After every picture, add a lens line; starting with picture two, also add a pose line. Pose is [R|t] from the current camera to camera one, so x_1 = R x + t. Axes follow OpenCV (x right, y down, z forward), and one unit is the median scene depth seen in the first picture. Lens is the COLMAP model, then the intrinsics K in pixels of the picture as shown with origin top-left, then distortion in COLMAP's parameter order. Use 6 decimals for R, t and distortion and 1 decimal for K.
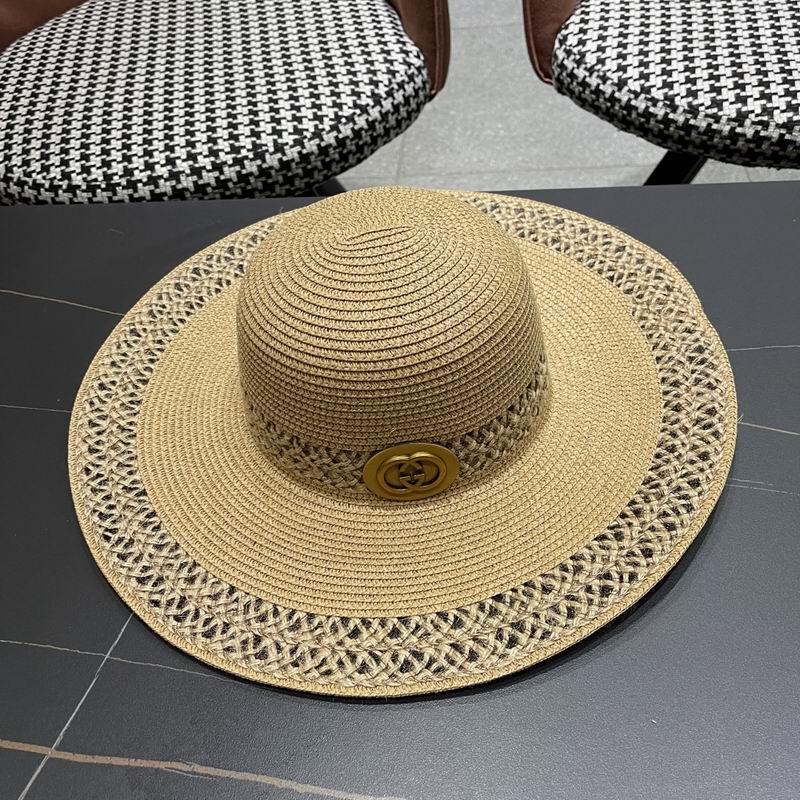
lens RADIAL K [[821.4, 0, 397.3], [0, 821.4, 408.3], [0, 0, 1]] dist [0.013113, 0.000000]
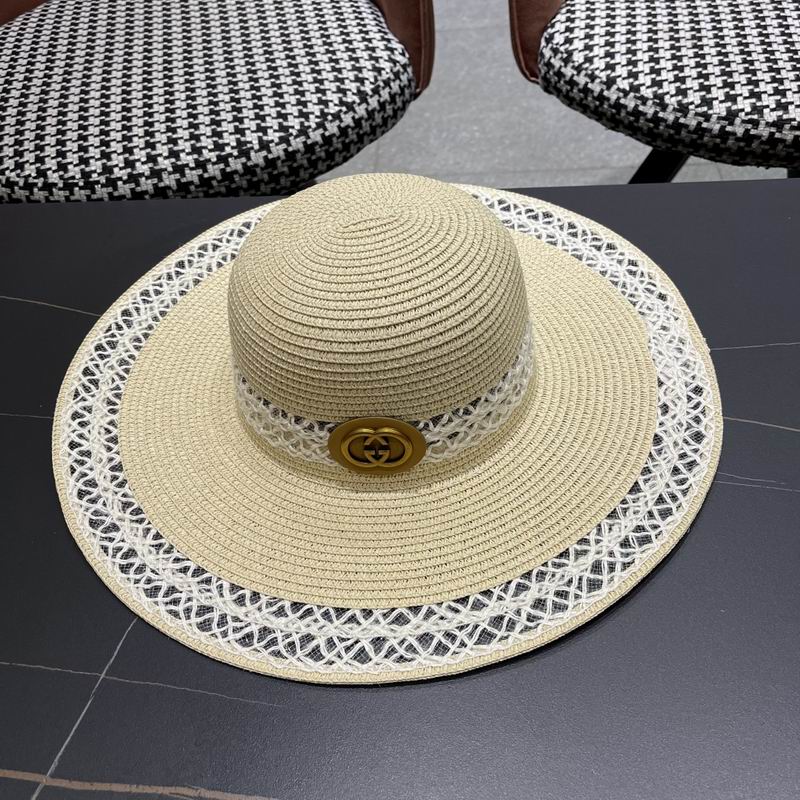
lens RADIAL K [[821.4, 0, 401.1], [0, 821.4, 406.7], [0, 0, 1]] dist [0.013113, 0.000000]
pose [[0.998951, -0.010798, 0.044501, -0.028384], [0.011148, 0.999909, -0.007620, 0.002112], [-0.044414, 0.008108, 0.998980, 0.022095]]
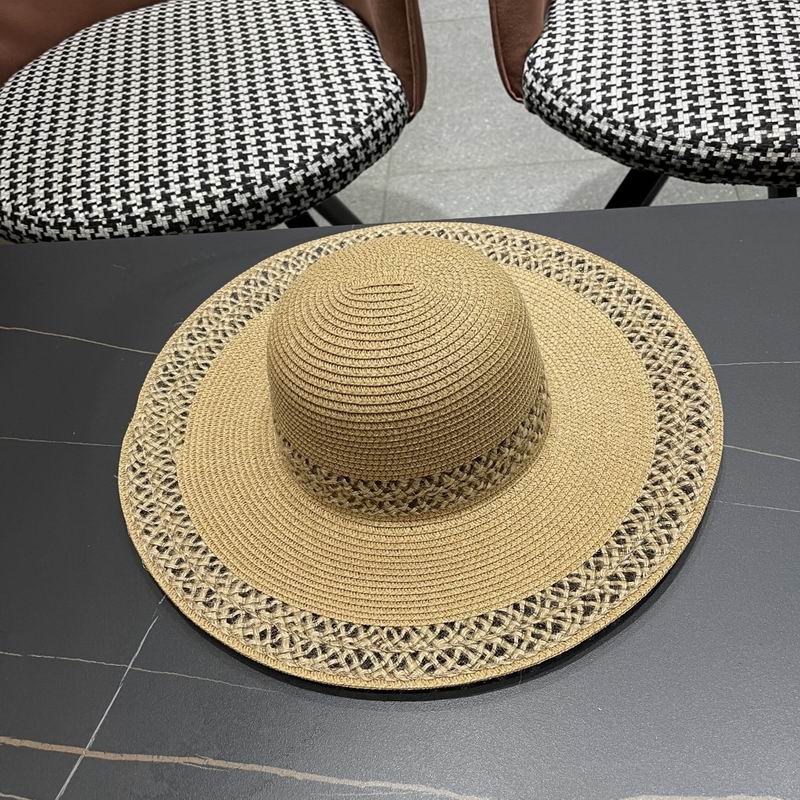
lens RADIAL K [[821.4, 0, 402.8], [0, 821.4, 410.9], [0, 0, 1]] dist [0.013113, 0.000000]
pose [[0.999368, -0.035307, -0.004238, 0.026812], [0.035434, 0.998760, 0.034964, -0.047723], [0.002998, -0.035092, 0.999380, -0.077887]]
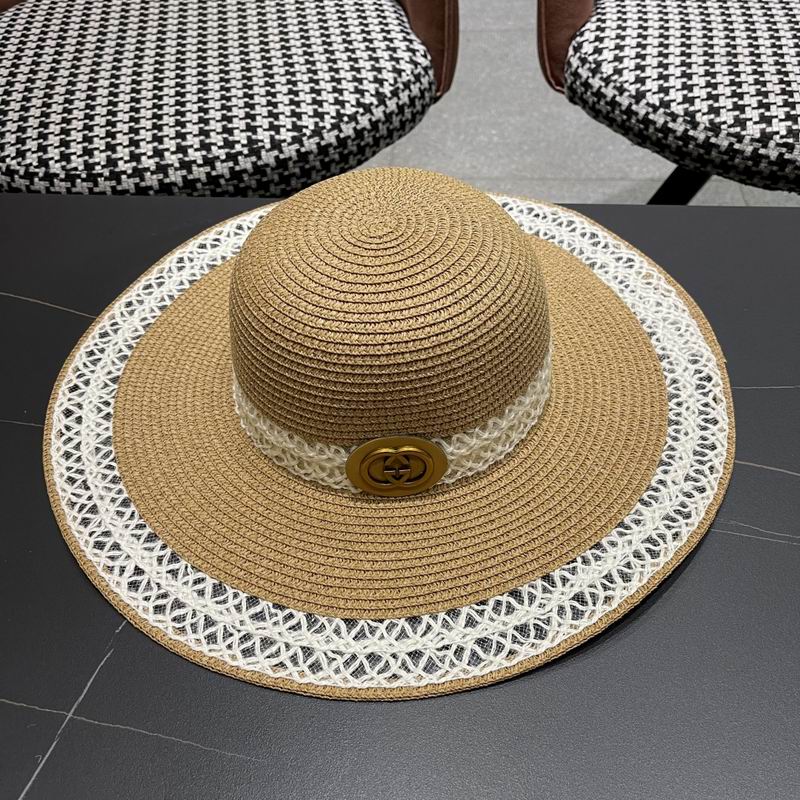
lens RADIAL K [[821.4, 0, 398.8], [0, 821.4, 401.0], [0, 0, 1]] dist [0.013113, 0.000000]
pose [[0.998447, 0.039672, 0.039117, -0.029168], [-0.039358, 0.999187, -0.008774, -0.022508], [-0.039434, 0.007220, 0.999196, 0.061773]]
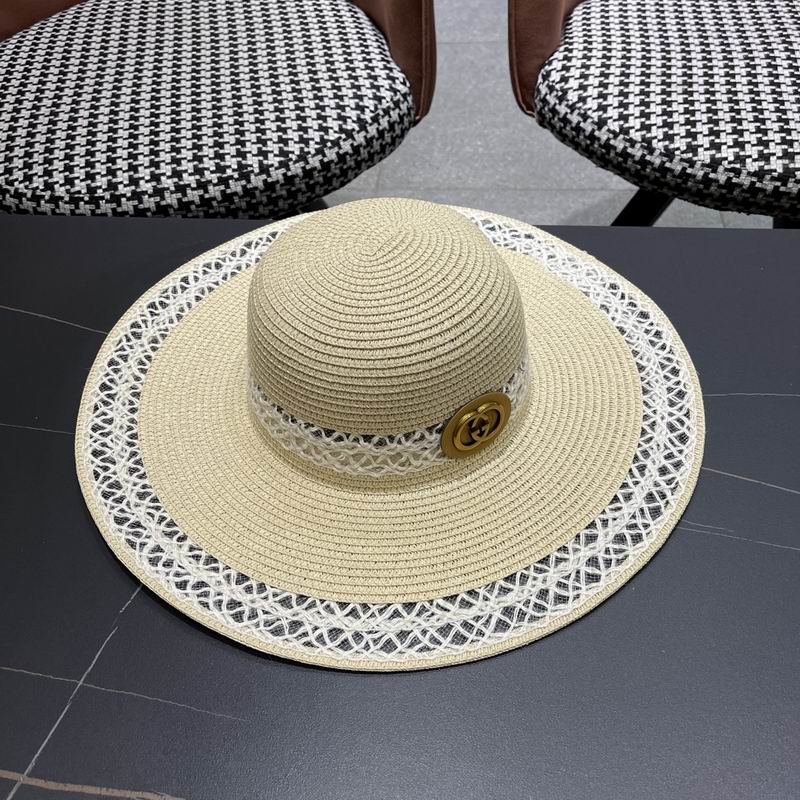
lens RADIAL K [[821.4, 0, 396.1], [0, 821.4, 405.6], [0, 0, 1]] dist [0.013113, 0.000000]
pose [[0.998502, 0.037771, 0.039595, -0.010897], [-0.037672, 0.999285, -0.003241, -0.028854], [-0.039689, 0.001744, 0.999211, -0.015336]]
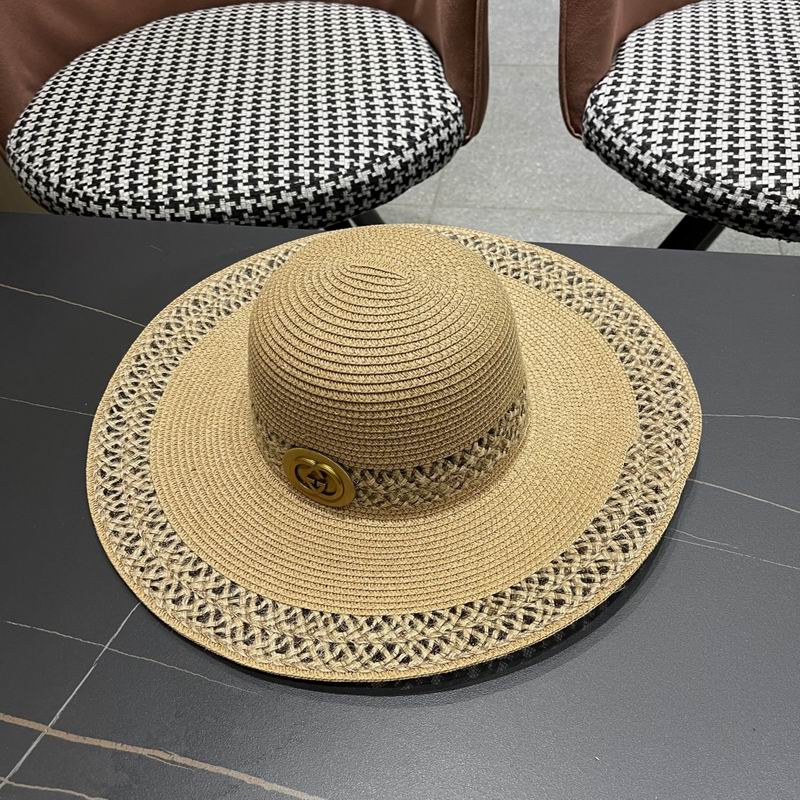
lens RADIAL K [[821.4, 0, 397.4], [0, 821.4, 408.4], [0, 0, 1]] dist [0.013113, 0.000000]
pose [[0.995406, 0.090361, -0.031658, 0.021975], [-0.090893, 0.995736, -0.015775, -0.018430], [0.030097, 0.018580, 0.999374, -0.049358]]
